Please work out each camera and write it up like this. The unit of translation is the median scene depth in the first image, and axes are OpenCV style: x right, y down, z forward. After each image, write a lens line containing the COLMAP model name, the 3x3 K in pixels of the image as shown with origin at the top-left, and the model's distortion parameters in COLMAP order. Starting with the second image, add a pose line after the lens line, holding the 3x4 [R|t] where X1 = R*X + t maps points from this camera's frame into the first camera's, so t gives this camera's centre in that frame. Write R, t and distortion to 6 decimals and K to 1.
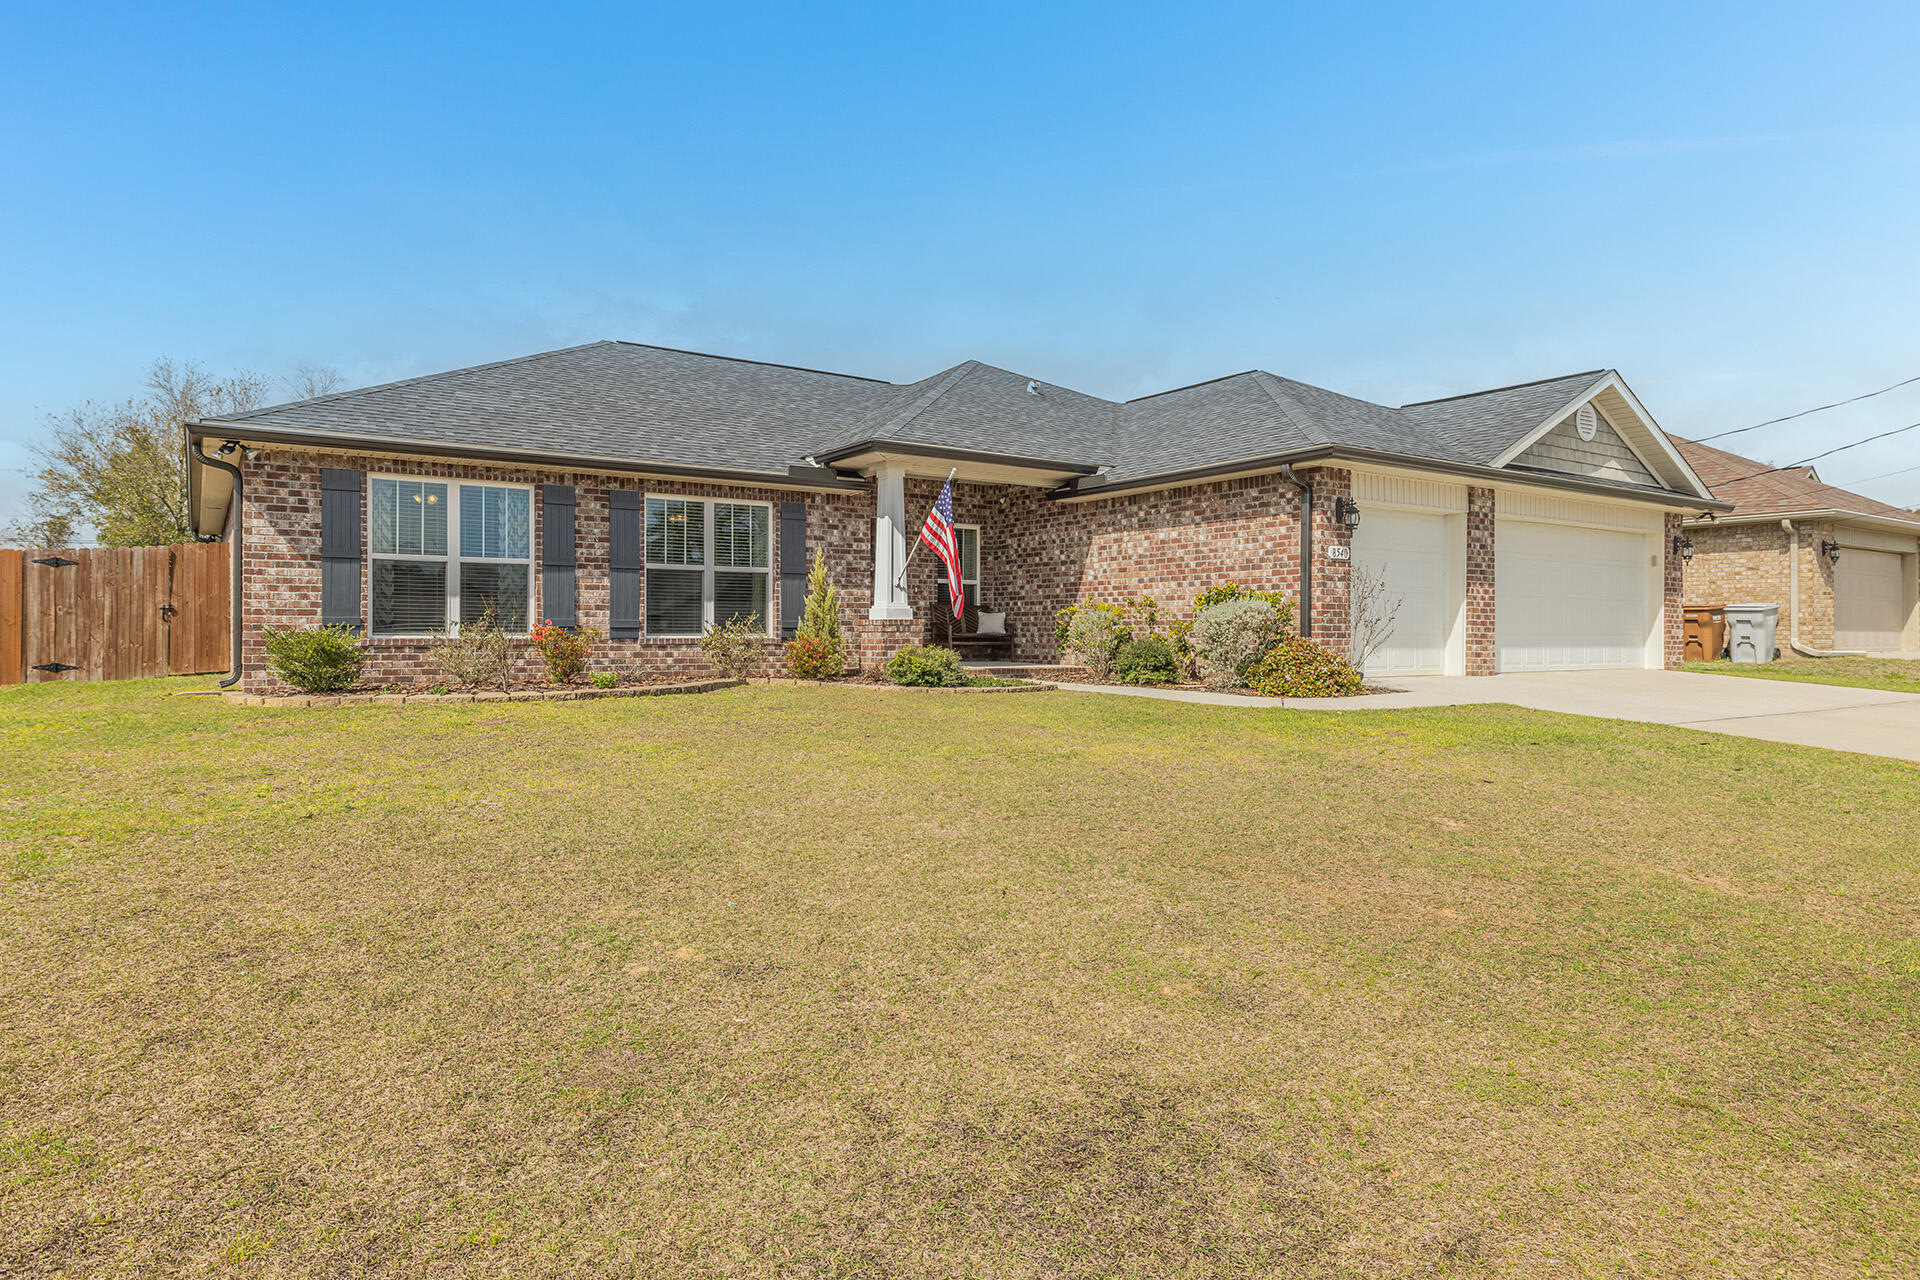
lens RADIAL K [[1190.7, 0, 960.0], [0, 1190.7, 640.0], [0, 0, 1]] dist [-0.003663, -0.001005]
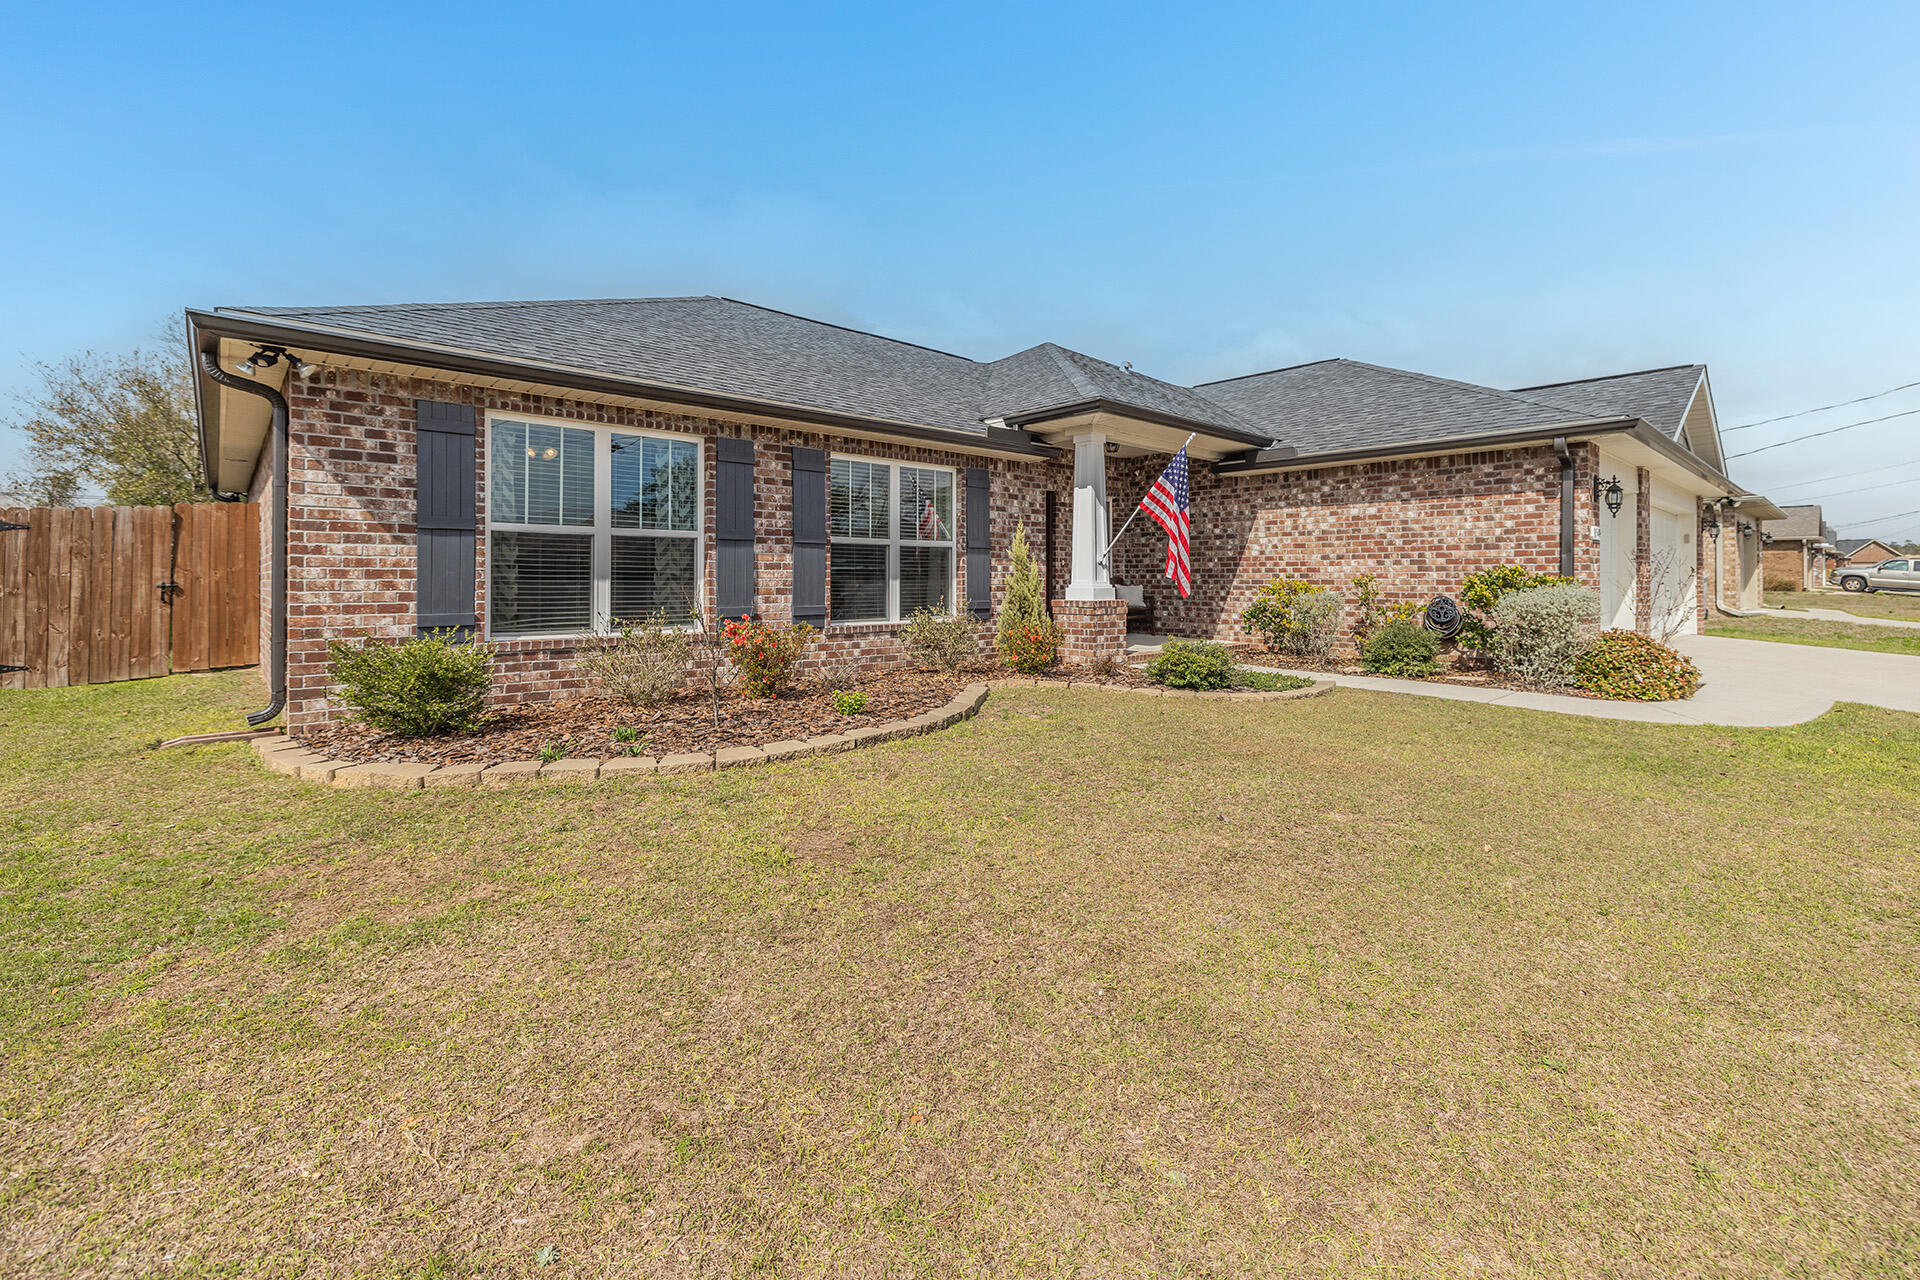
lens RADIAL K [[872.4, 0, 1022.7], [0, 872.4, 575.6], [0, 0, 1]] dist [-0.000166, -0.000079]
pose [[0.984961, 0.001565, 0.172772, -0.228227], [-0.000437, 0.999978, -0.006568, -0.031982], [-0.172779, 0.006393, 0.984940, 0.362131]]
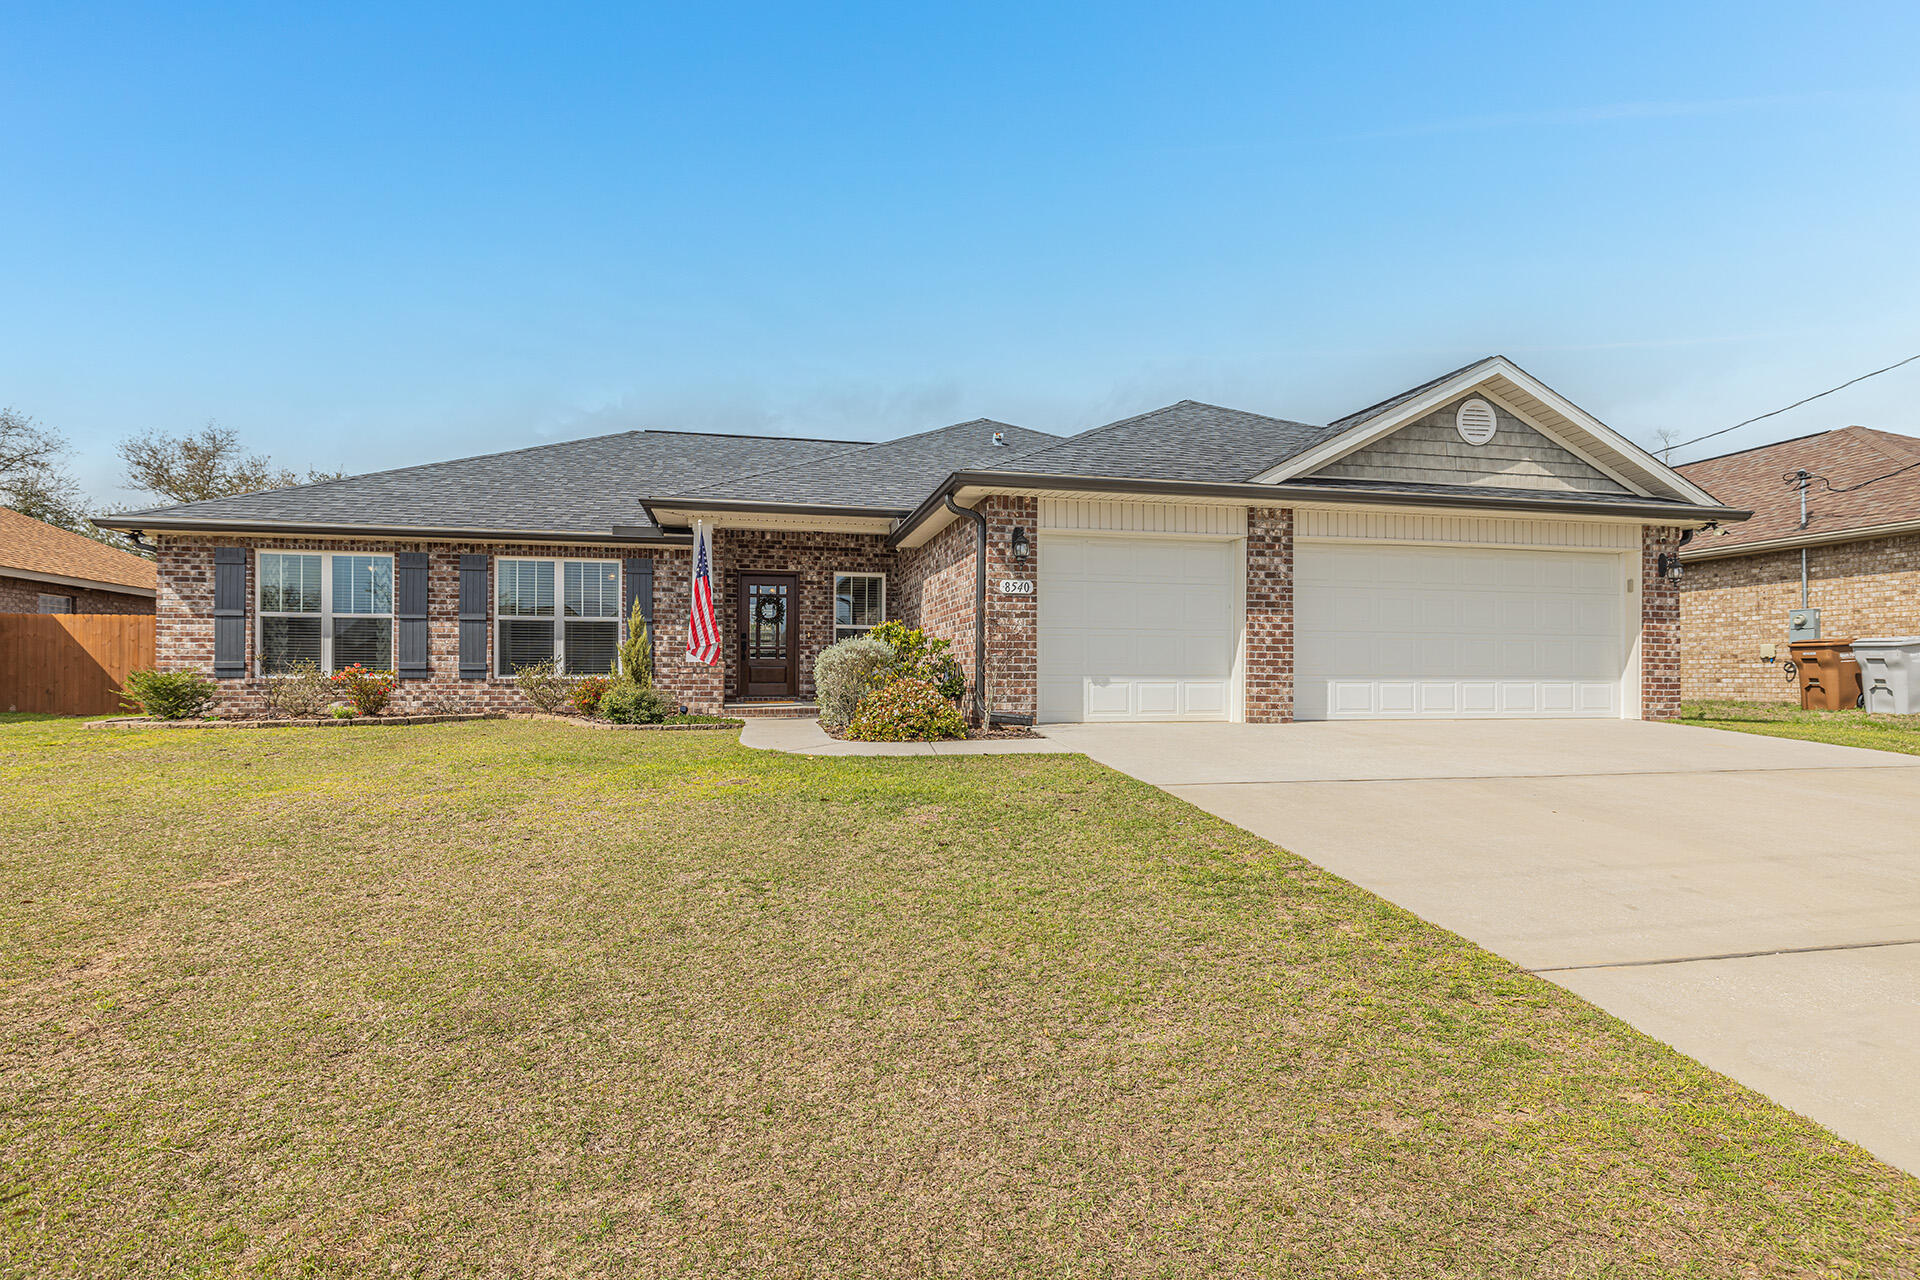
lens RADIAL K [[1037.7, 0, 968.1], [0, 1037.7, 676.8], [0, 0, 1]] dist [-0.003300, -0.000136]
pose [[0.925218, 0.000146, -0.379437, 0.540097], [-0.002798, 0.999975, -0.006438, 0.001818], [0.379427, 0.007018, 0.925195, 0.217083]]
